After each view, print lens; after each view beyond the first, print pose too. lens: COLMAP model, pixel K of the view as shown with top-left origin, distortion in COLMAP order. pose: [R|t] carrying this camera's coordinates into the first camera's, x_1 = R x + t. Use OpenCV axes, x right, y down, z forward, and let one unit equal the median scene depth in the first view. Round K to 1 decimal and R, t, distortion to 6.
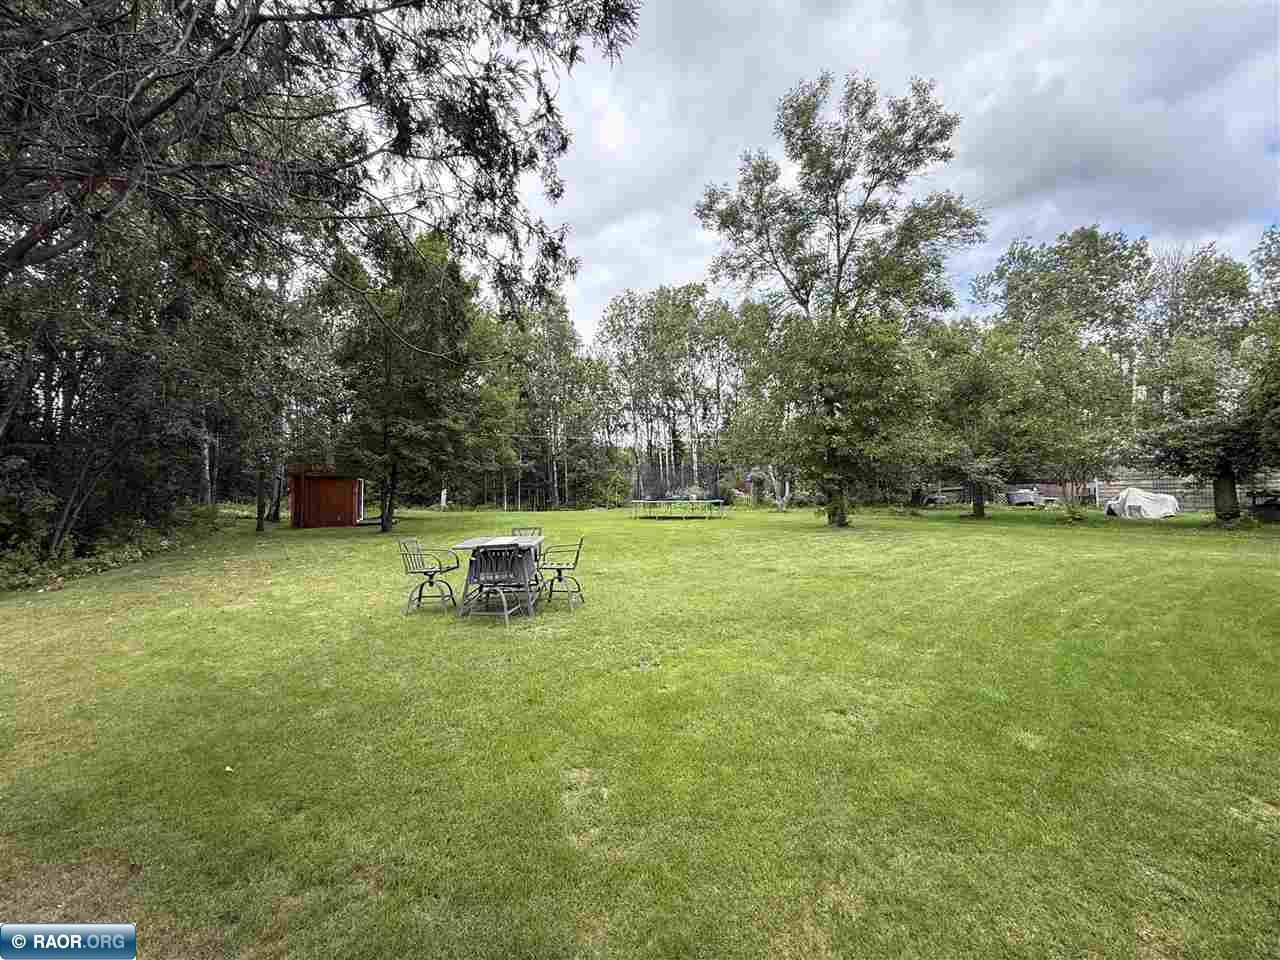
lens RADIAL K [[508.5, 0, 639.6], [0, 508.5, 482.4], [0, 0, 1]] dist [-0.001918, -0.000100]
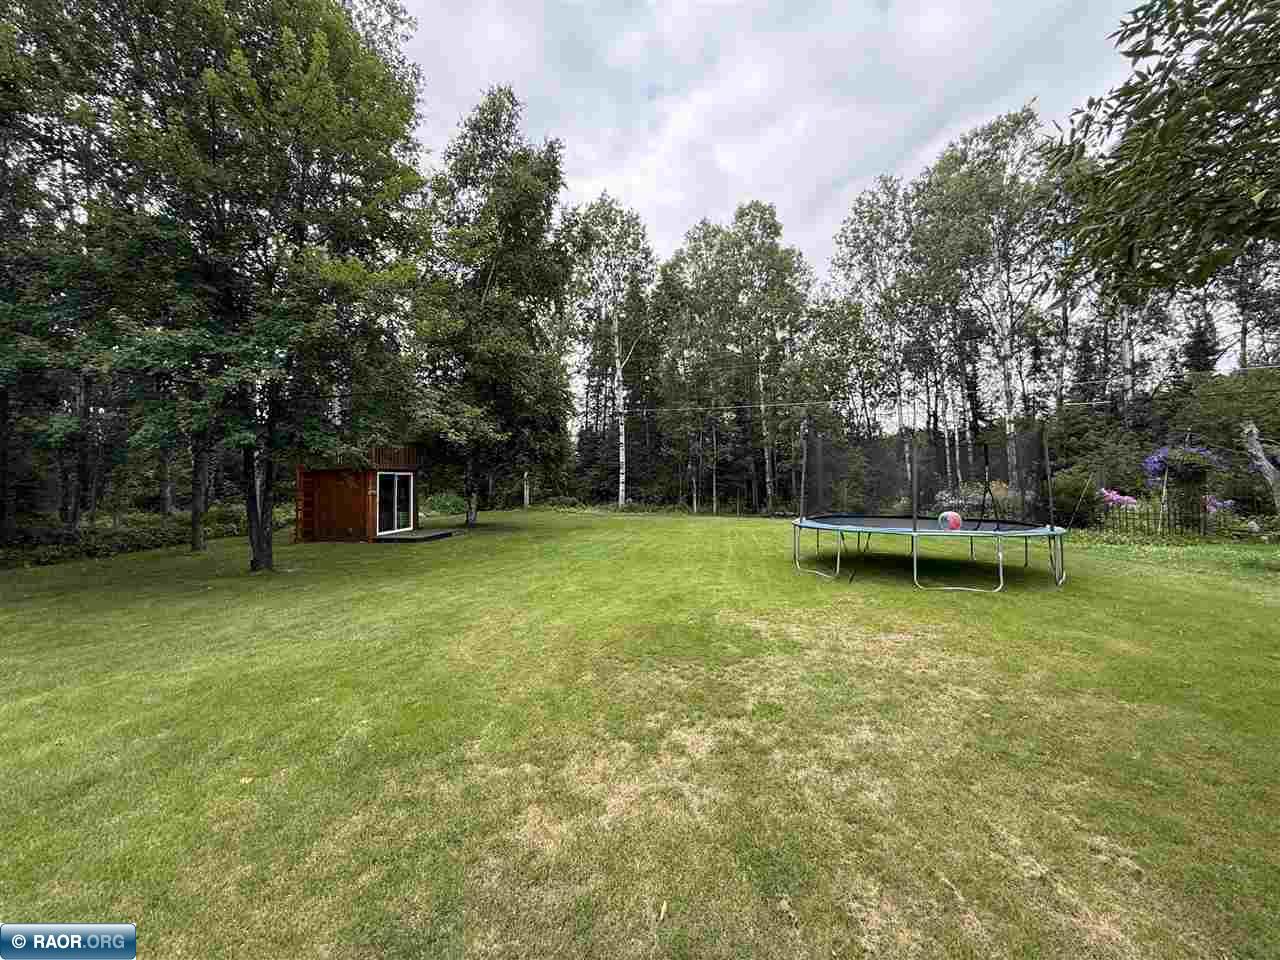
lens RADIAL K [[508.5, 0, 641.3], [0, 508.5, 476.7], [0, 0, 1]] dist [-0.001918, -0.000100]
pose [[0.854812, -0.000299, -0.518938, 0.048257], [0.002094, 0.999994, 0.002873, -0.000067], [0.518934, -0.003542, 0.854807, 0.285004]]
